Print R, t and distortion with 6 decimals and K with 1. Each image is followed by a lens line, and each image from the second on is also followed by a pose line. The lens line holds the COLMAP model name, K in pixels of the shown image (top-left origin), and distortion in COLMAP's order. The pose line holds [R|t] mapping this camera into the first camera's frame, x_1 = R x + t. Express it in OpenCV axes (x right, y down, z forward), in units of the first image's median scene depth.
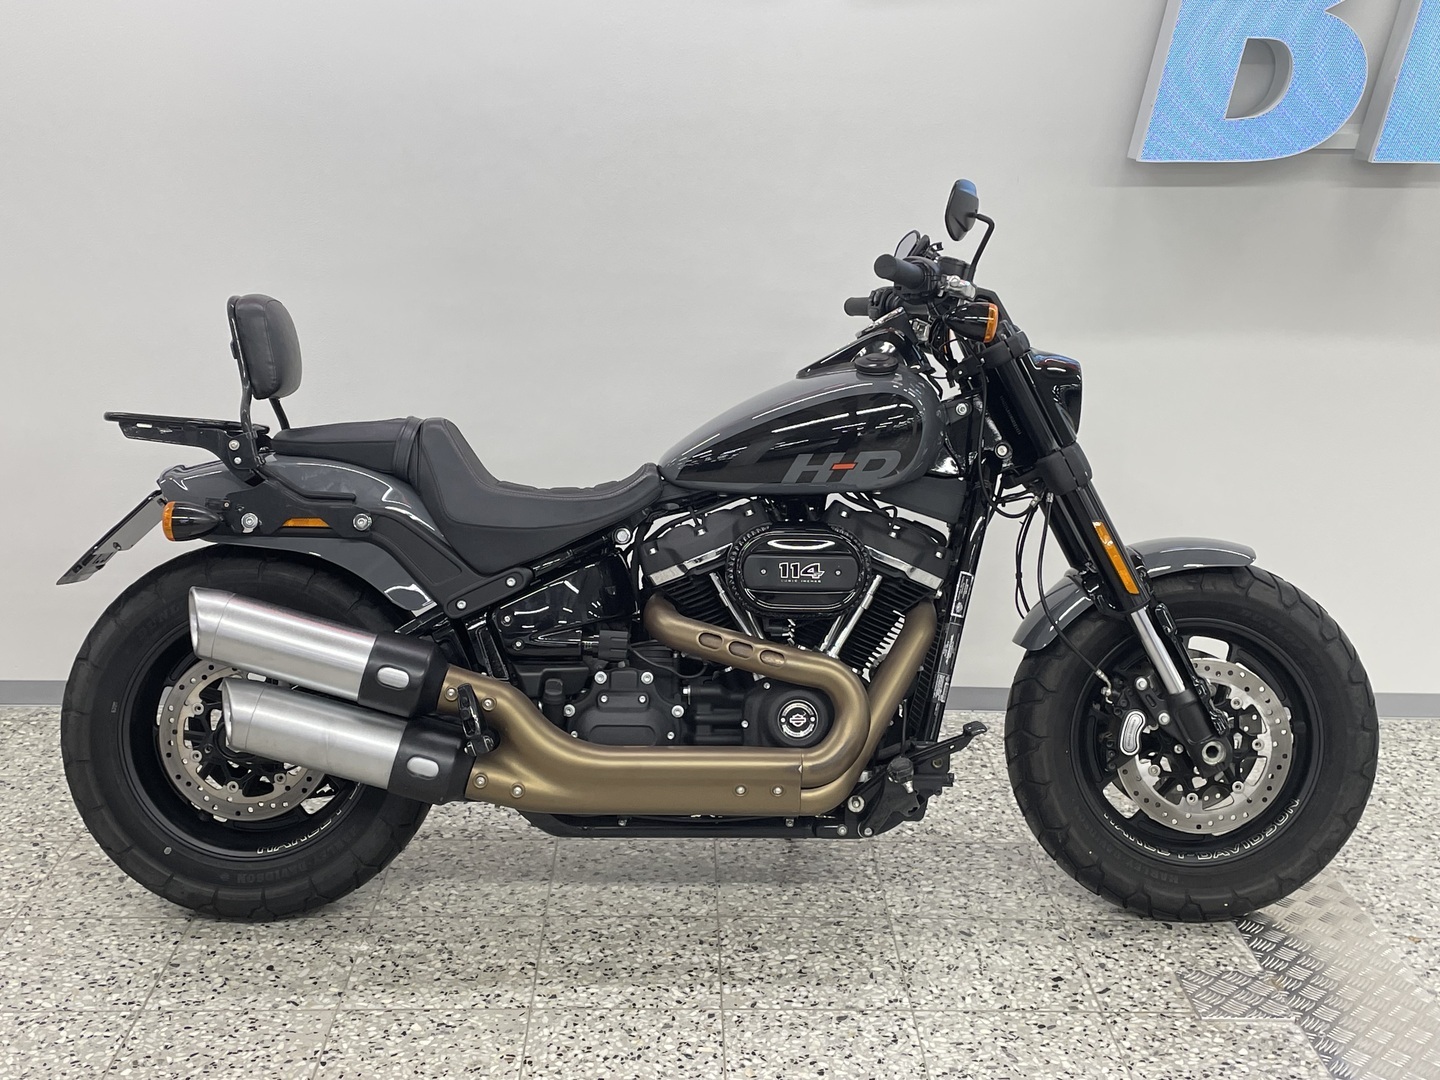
lens RADIAL K [[1726.8, 0, 722.1], [0, 1726.8, 533.2], [0, 0, 1]] dist [0.103477, -0.149738]
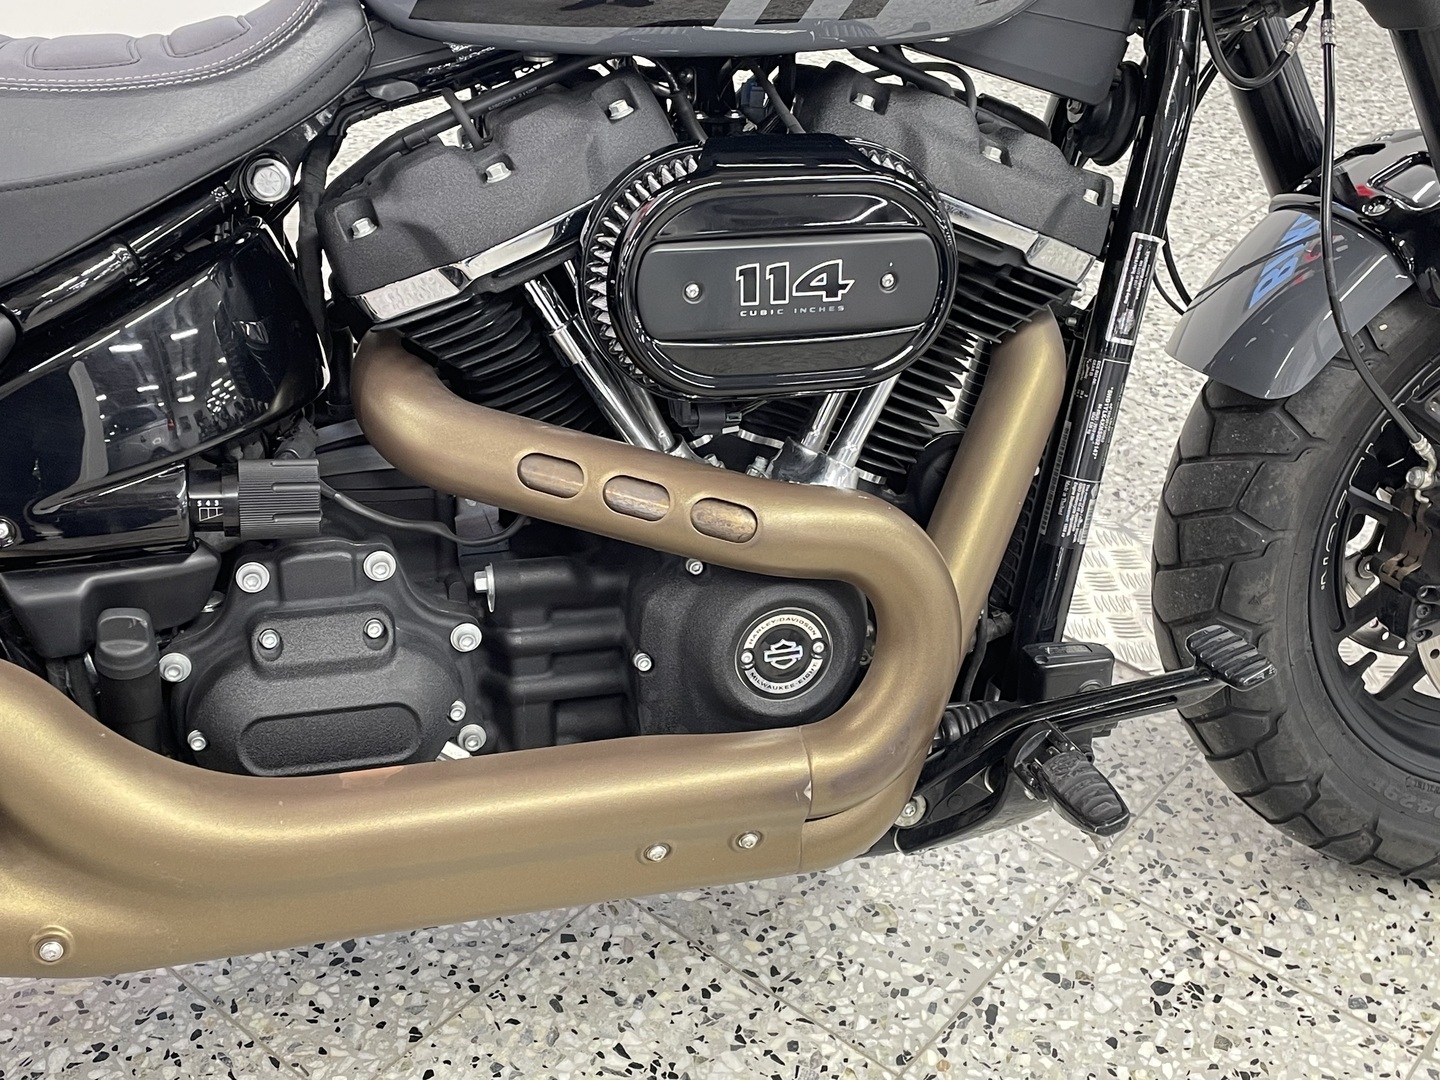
lens RADIAL K [[1748.4, 0, 731.5], [0, 1748.4, 530.6], [0, 0, 1]] dist [0.092679, -0.081272]
pose [[0.974874, -0.087763, 0.204740, -0.046318], [0.020967, 0.951189, 0.307895, -0.041570], [-0.221769, -0.295866, 0.929130, 0.624442]]
